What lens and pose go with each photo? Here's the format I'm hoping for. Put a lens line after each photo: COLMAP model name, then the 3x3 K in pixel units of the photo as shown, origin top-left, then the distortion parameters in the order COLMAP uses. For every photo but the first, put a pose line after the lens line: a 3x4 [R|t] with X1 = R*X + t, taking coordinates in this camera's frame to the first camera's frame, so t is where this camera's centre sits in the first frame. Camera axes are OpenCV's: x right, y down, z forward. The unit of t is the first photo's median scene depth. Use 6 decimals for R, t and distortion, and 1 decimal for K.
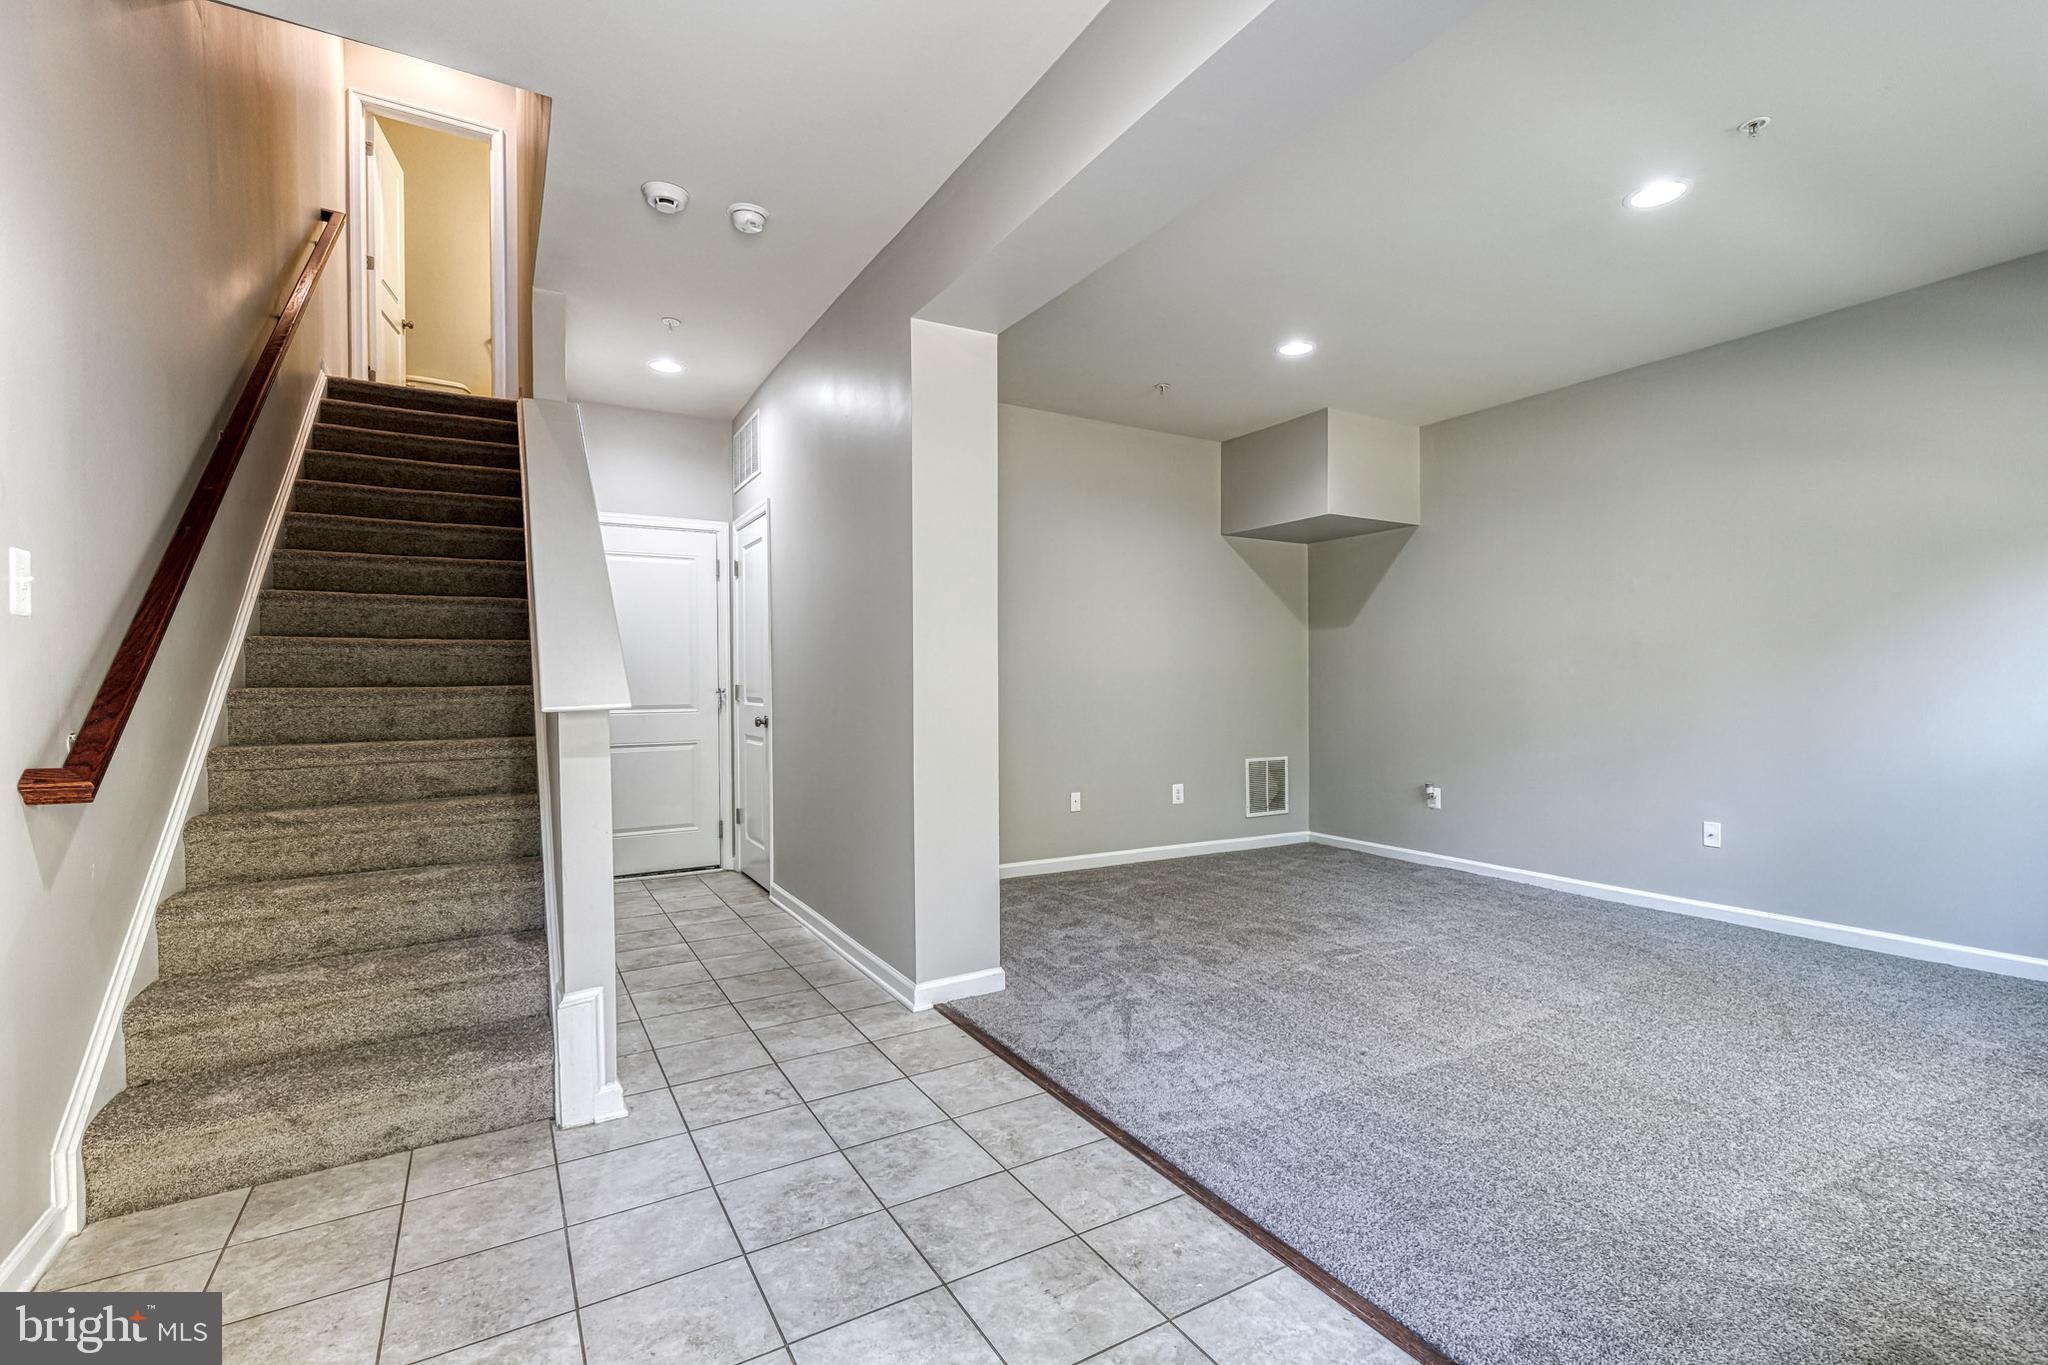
lens RADIAL K [[917.4, 0, 1041.3], [0, 917.4, 685.6], [0, 0, 1]] dist [0.009853, -0.001365]
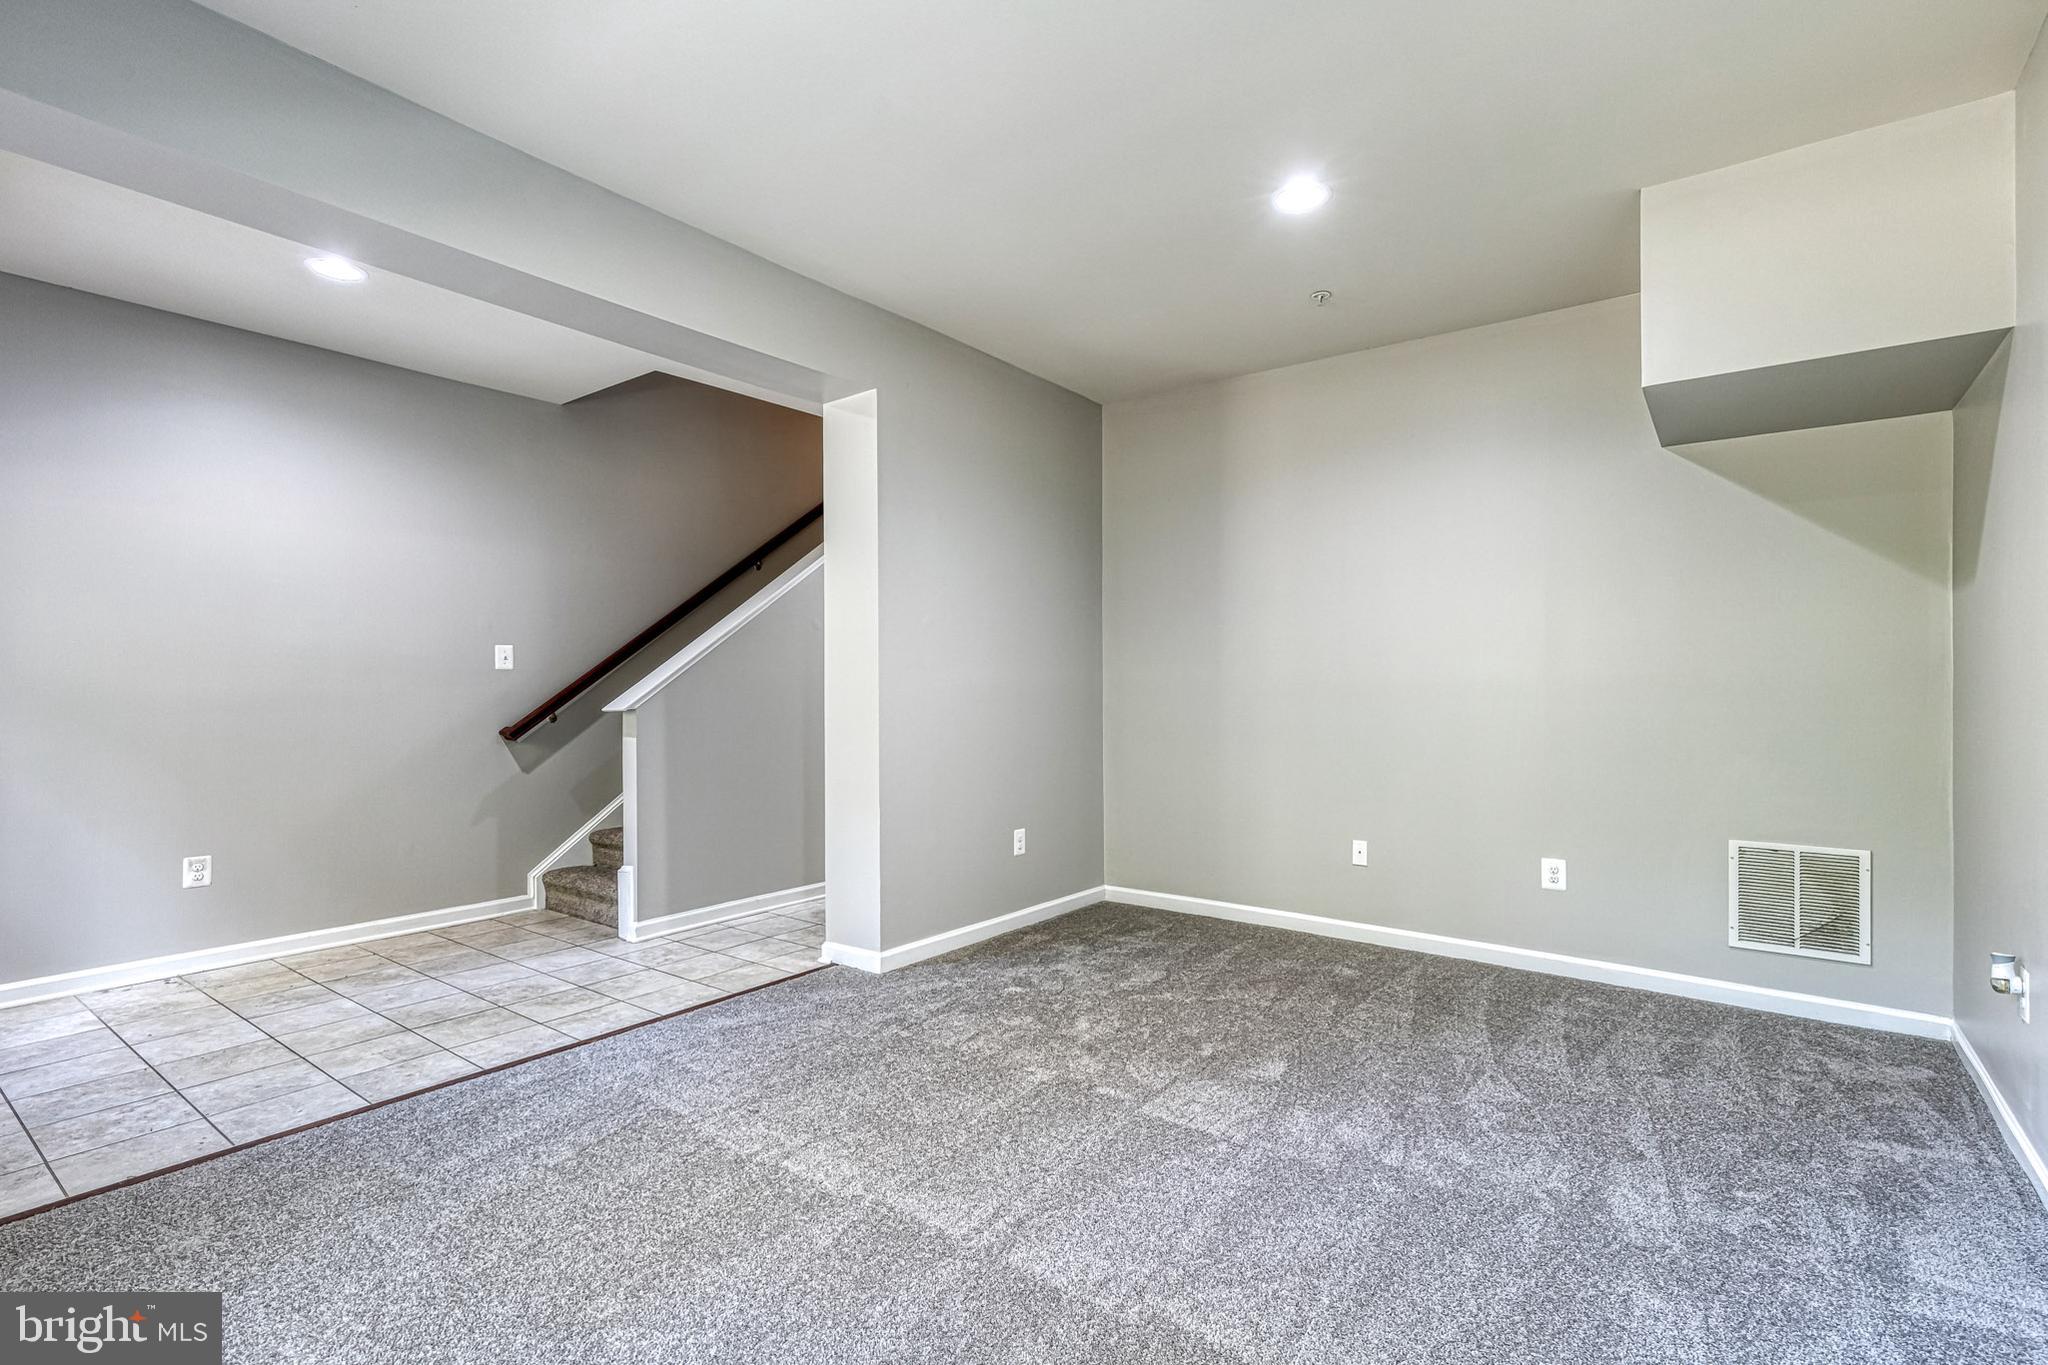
lens RADIAL K [[941.8, 0, 1046.7], [0, 941.8, 694.4], [0, 0, 1]] dist [0.002941, 0.000029]
pose [[0.388580, 0.011935, -0.921338, 1.209396], [-0.006122, 0.999927, 0.010371, -0.022113], [0.921395, 0.001610, 0.388625, 0.829315]]
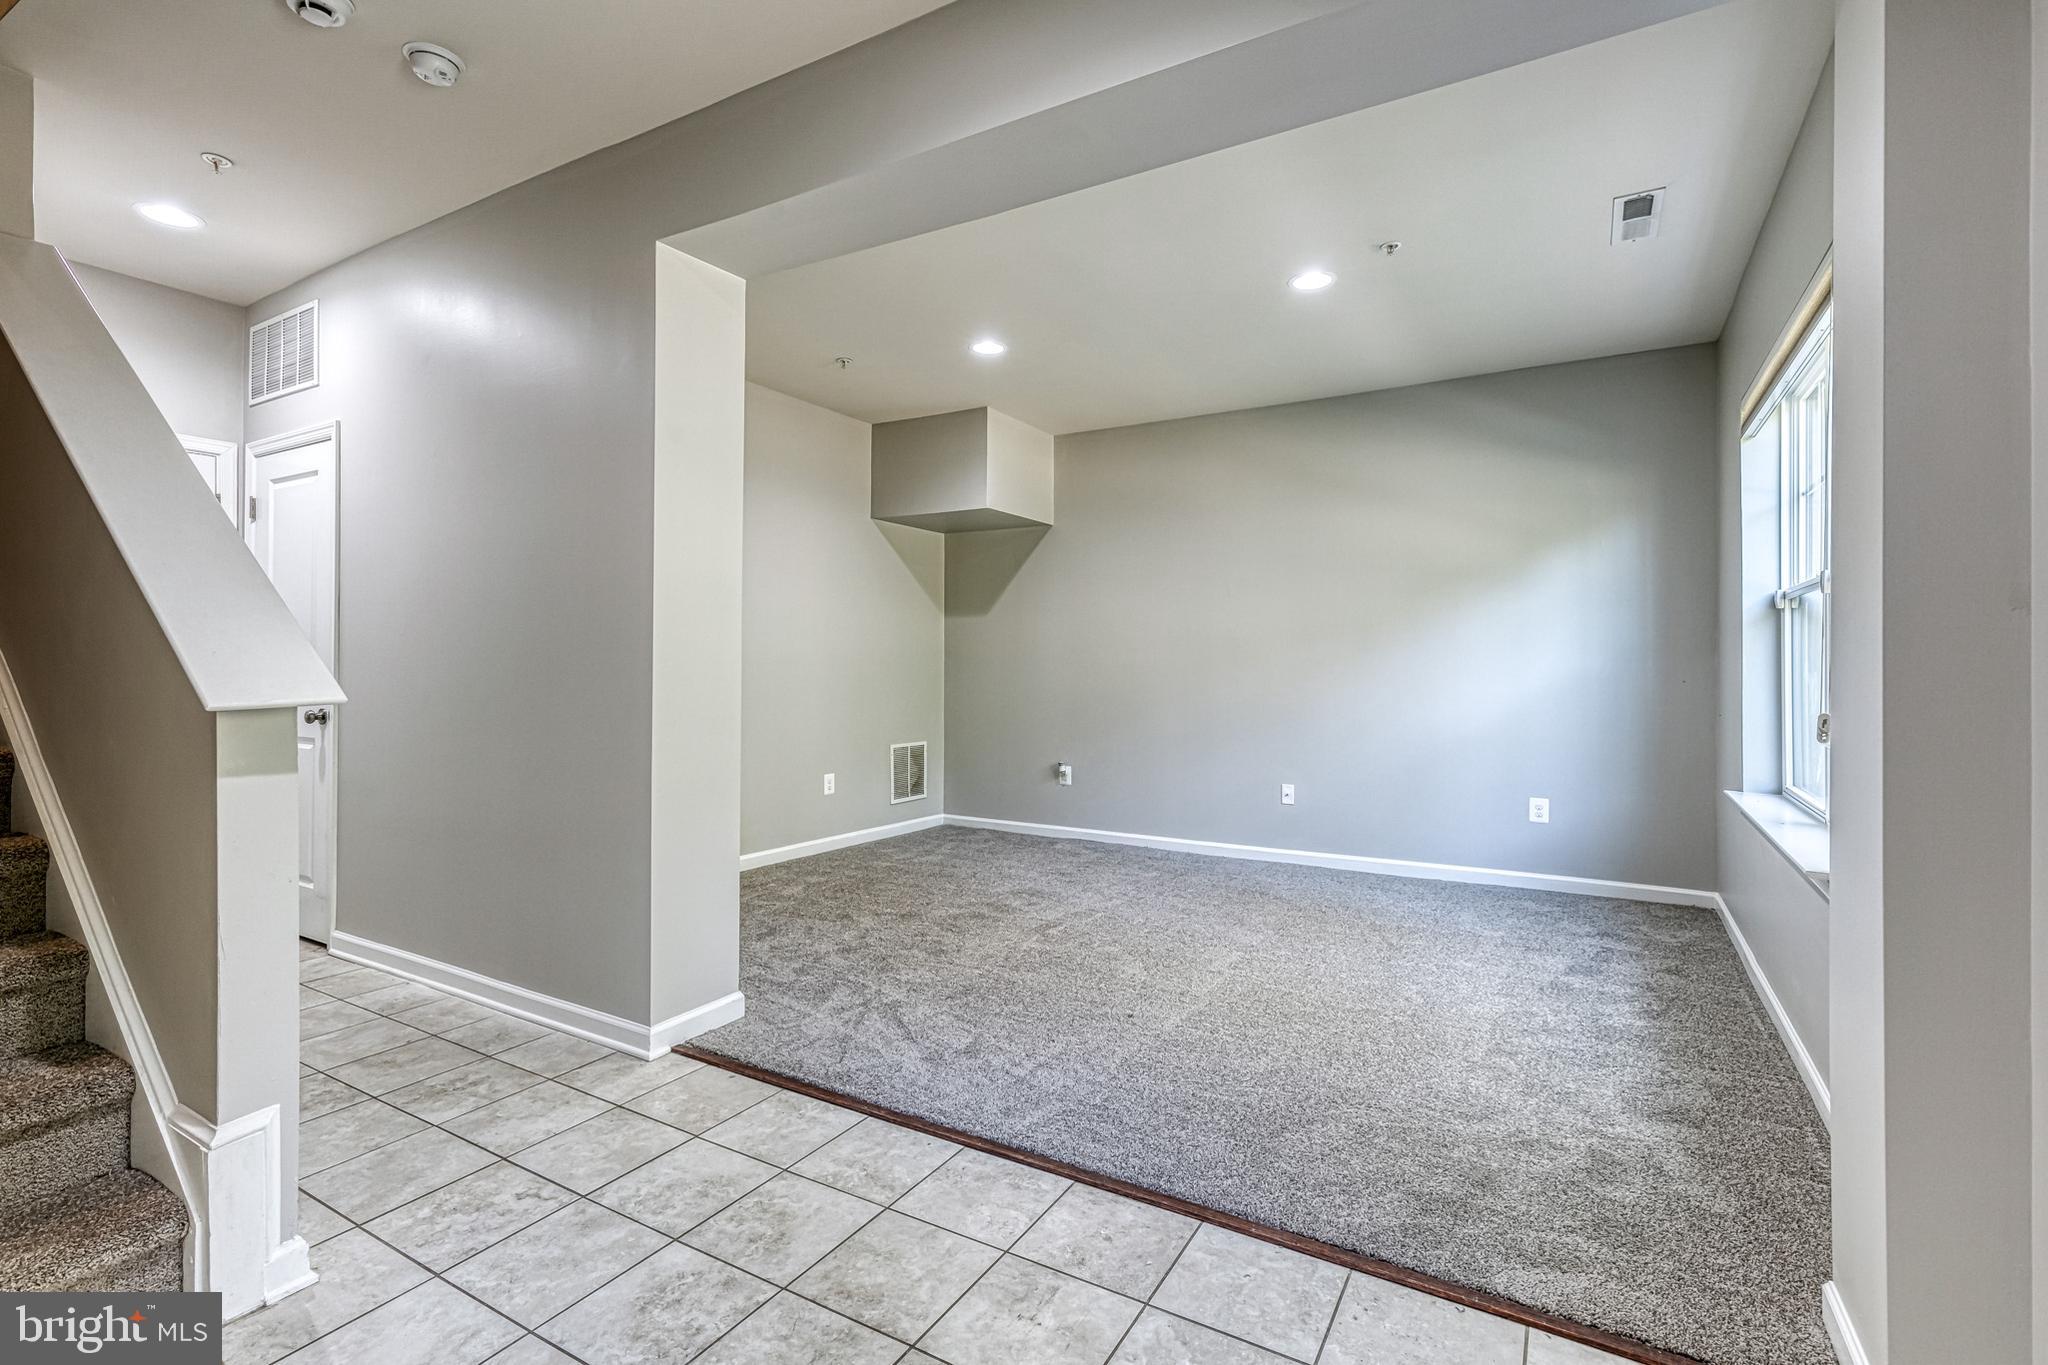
lens RADIAL K [[935.4, 0, 1033.7], [0, 935.4, 655.6], [0, 0, 1]] dist [0.017556, -0.006809]
pose [[0.878956, 0.013863, 0.476701, -0.258320], [-0.007295, 0.999851, -0.015626, -0.004415], [-0.476847, 0.010257, 0.878926, 0.076272]]
